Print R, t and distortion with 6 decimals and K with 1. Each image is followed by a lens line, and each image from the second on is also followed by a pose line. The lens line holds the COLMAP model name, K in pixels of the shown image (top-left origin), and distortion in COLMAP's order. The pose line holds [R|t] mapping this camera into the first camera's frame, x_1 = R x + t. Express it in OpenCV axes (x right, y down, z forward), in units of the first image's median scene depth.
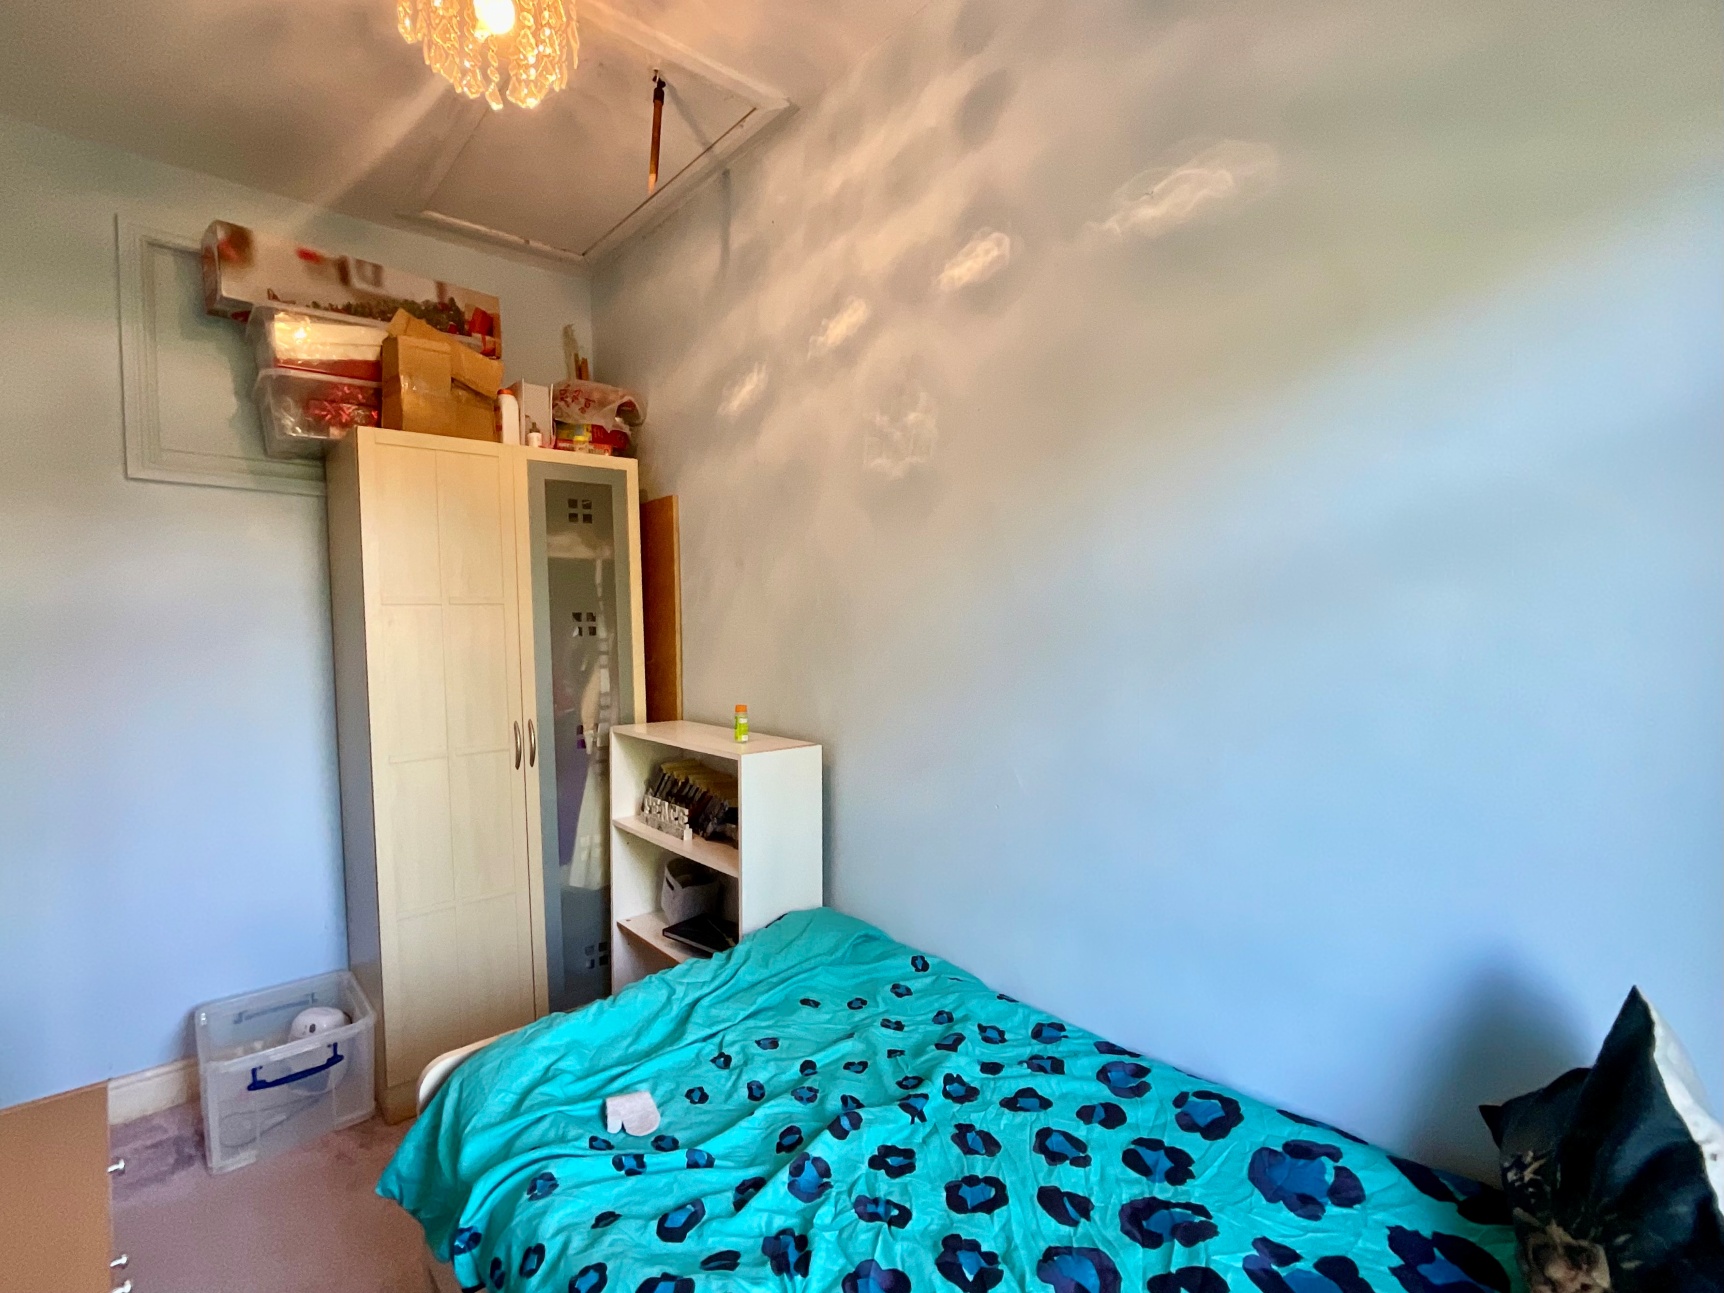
lens RADIAL K [[788.4, 0, 895.8], [0, 788.4, 654.0], [0, 0, 1]] dist [0.010885, 0.000906]
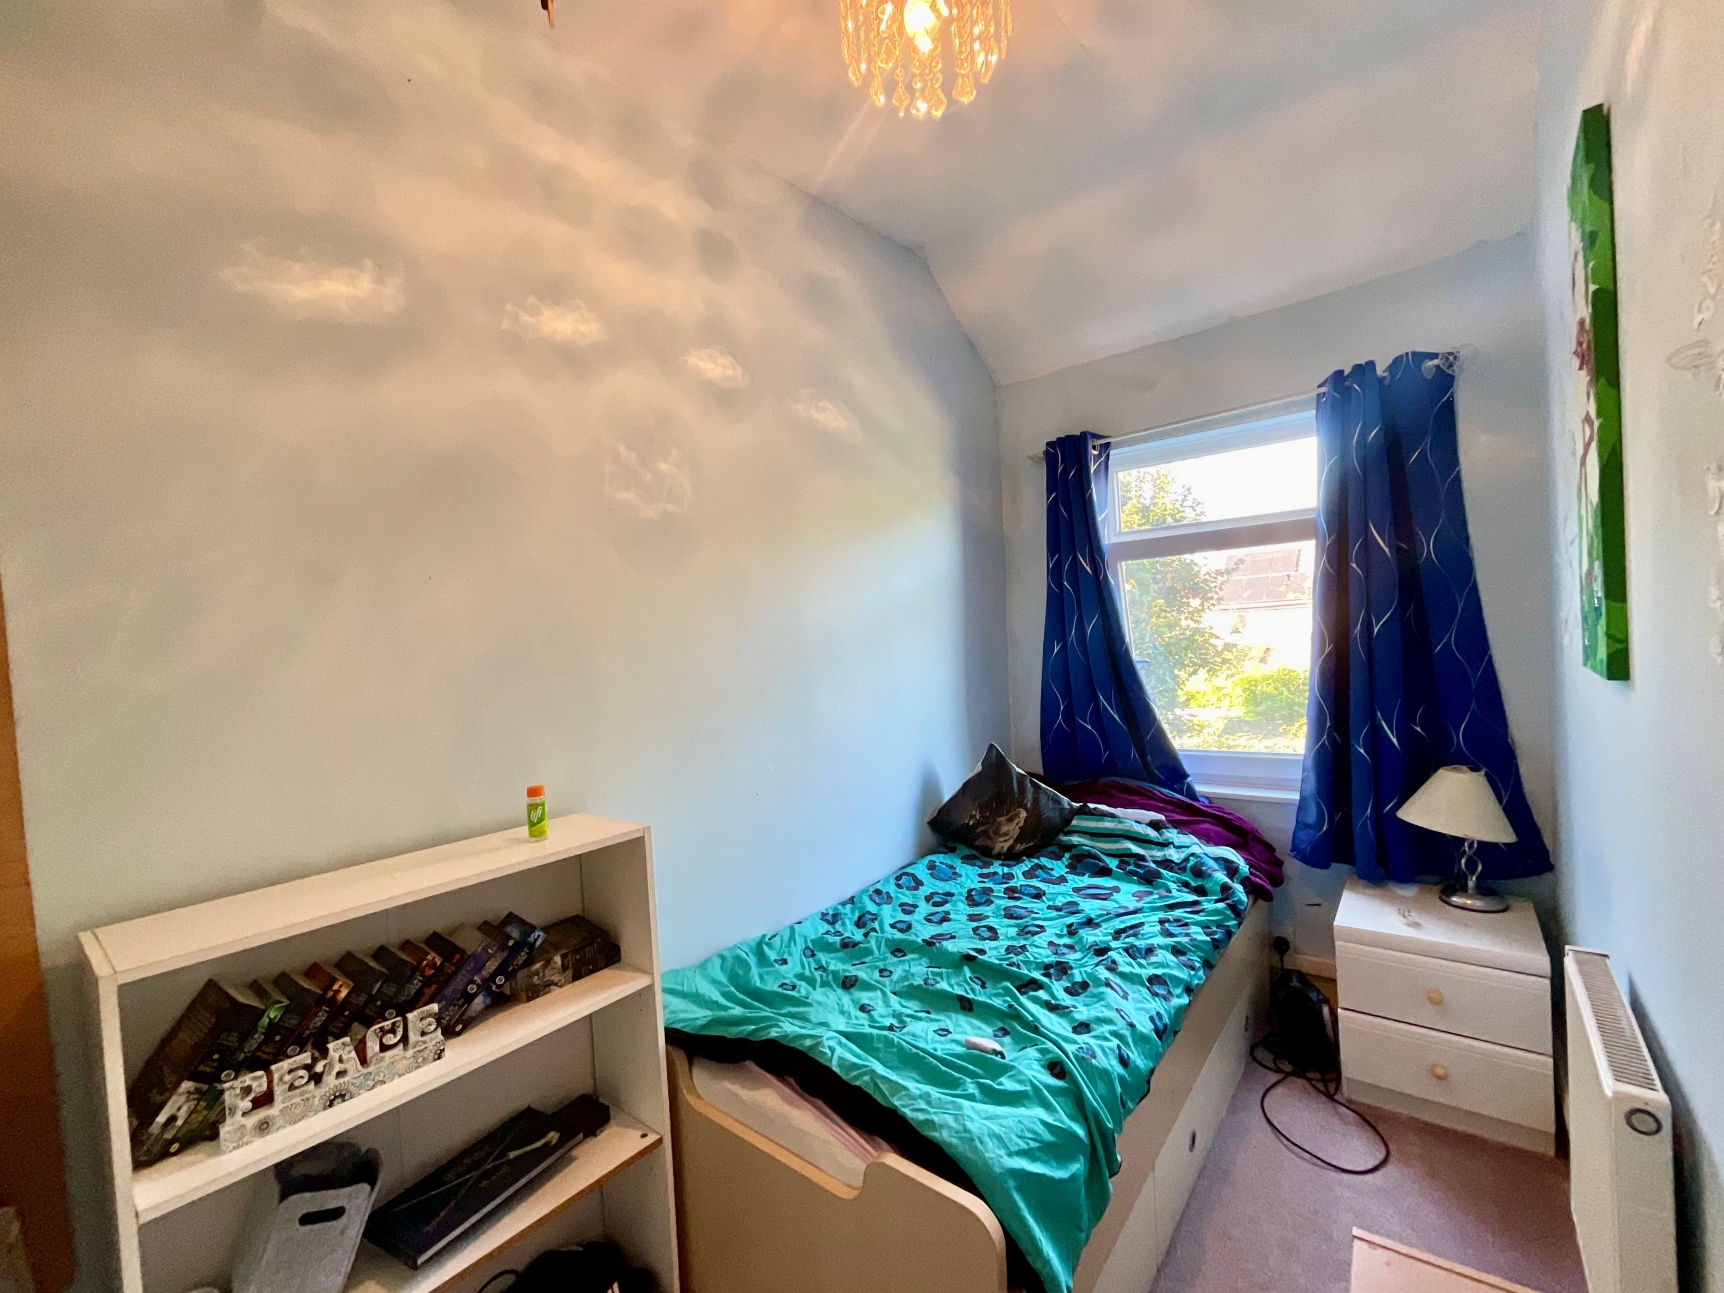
lens RADIAL K [[720.8, 0, 852.5], [0, 720.8, 653.0], [0, 0, 1]] dist [0.013161, -0.000112]
pose [[-0.125549, -0.012862, 0.992004, -1.015652], [0.093063, 0.995354, 0.024684, -0.052413], [-0.987713, 0.095418, -0.123769, 0.925980]]
